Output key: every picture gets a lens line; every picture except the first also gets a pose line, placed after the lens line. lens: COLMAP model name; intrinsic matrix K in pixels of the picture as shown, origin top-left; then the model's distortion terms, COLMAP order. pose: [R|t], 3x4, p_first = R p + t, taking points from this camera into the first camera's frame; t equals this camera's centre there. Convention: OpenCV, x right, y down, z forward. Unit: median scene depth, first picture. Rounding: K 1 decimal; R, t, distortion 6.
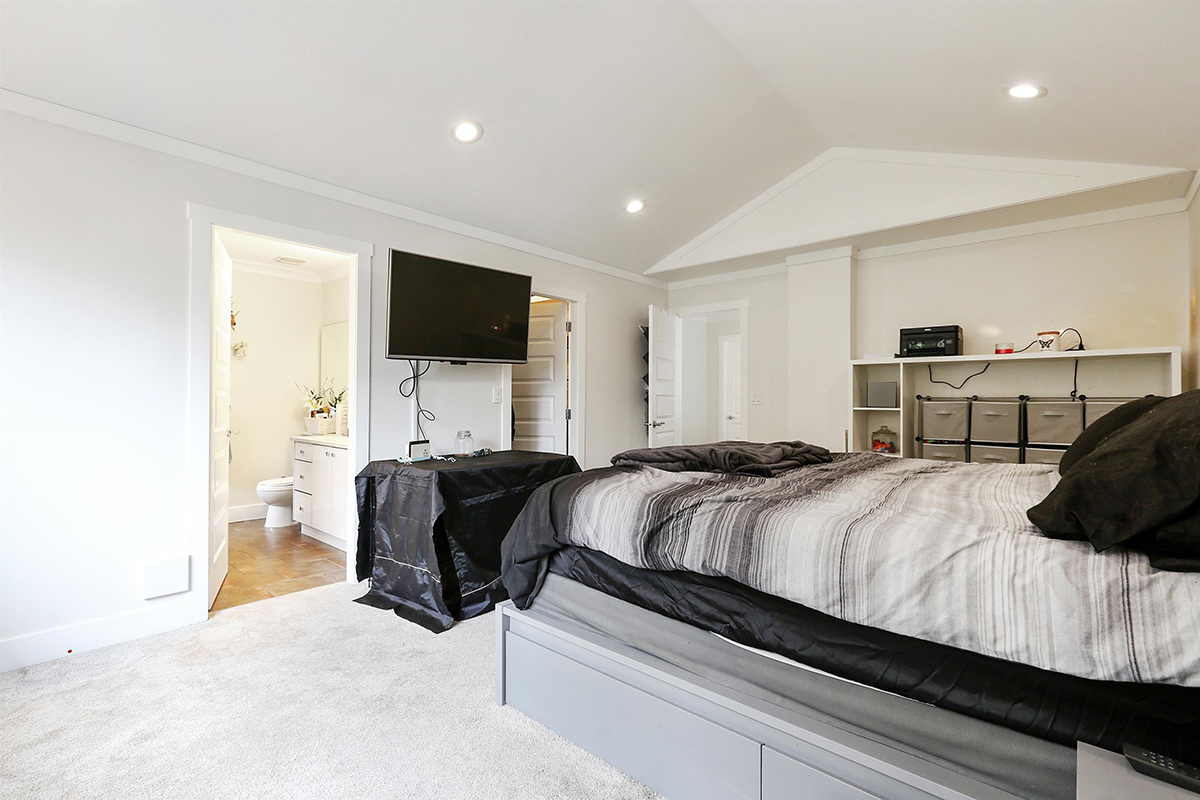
lens RADIAL K [[559.3, 0, 600.0], [0, 559.3, 400.0], [0, 0, 1]] dist [-0.027073, 0.016811]
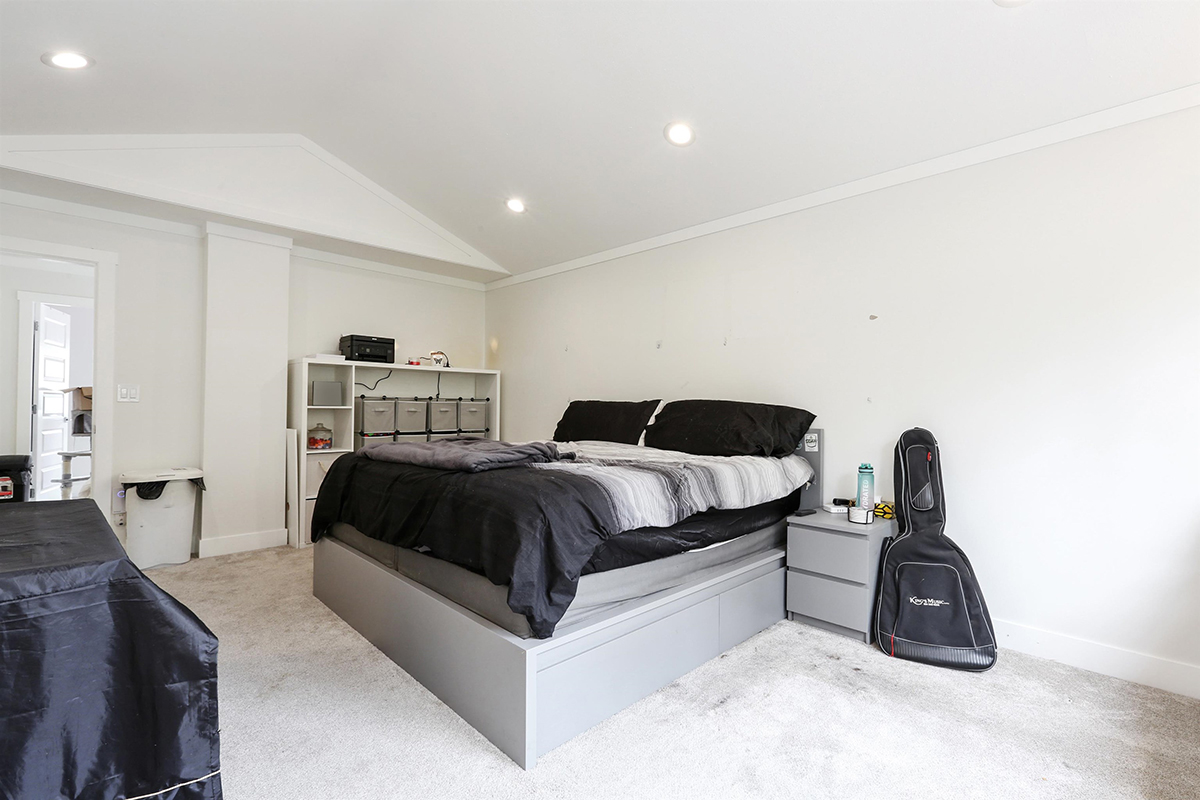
lens RADIAL K [[545.8, 0, 605.3], [0, 545.8, 406.0], [0, 0, 1]] dist [-0.027589, 0.011279]
pose [[0.038966, -0.004124, 0.999232, -0.553957], [-0.014335, 0.999886, 0.004686, 0.001811], [-0.999138, -0.014507, 0.038902, 0.489125]]
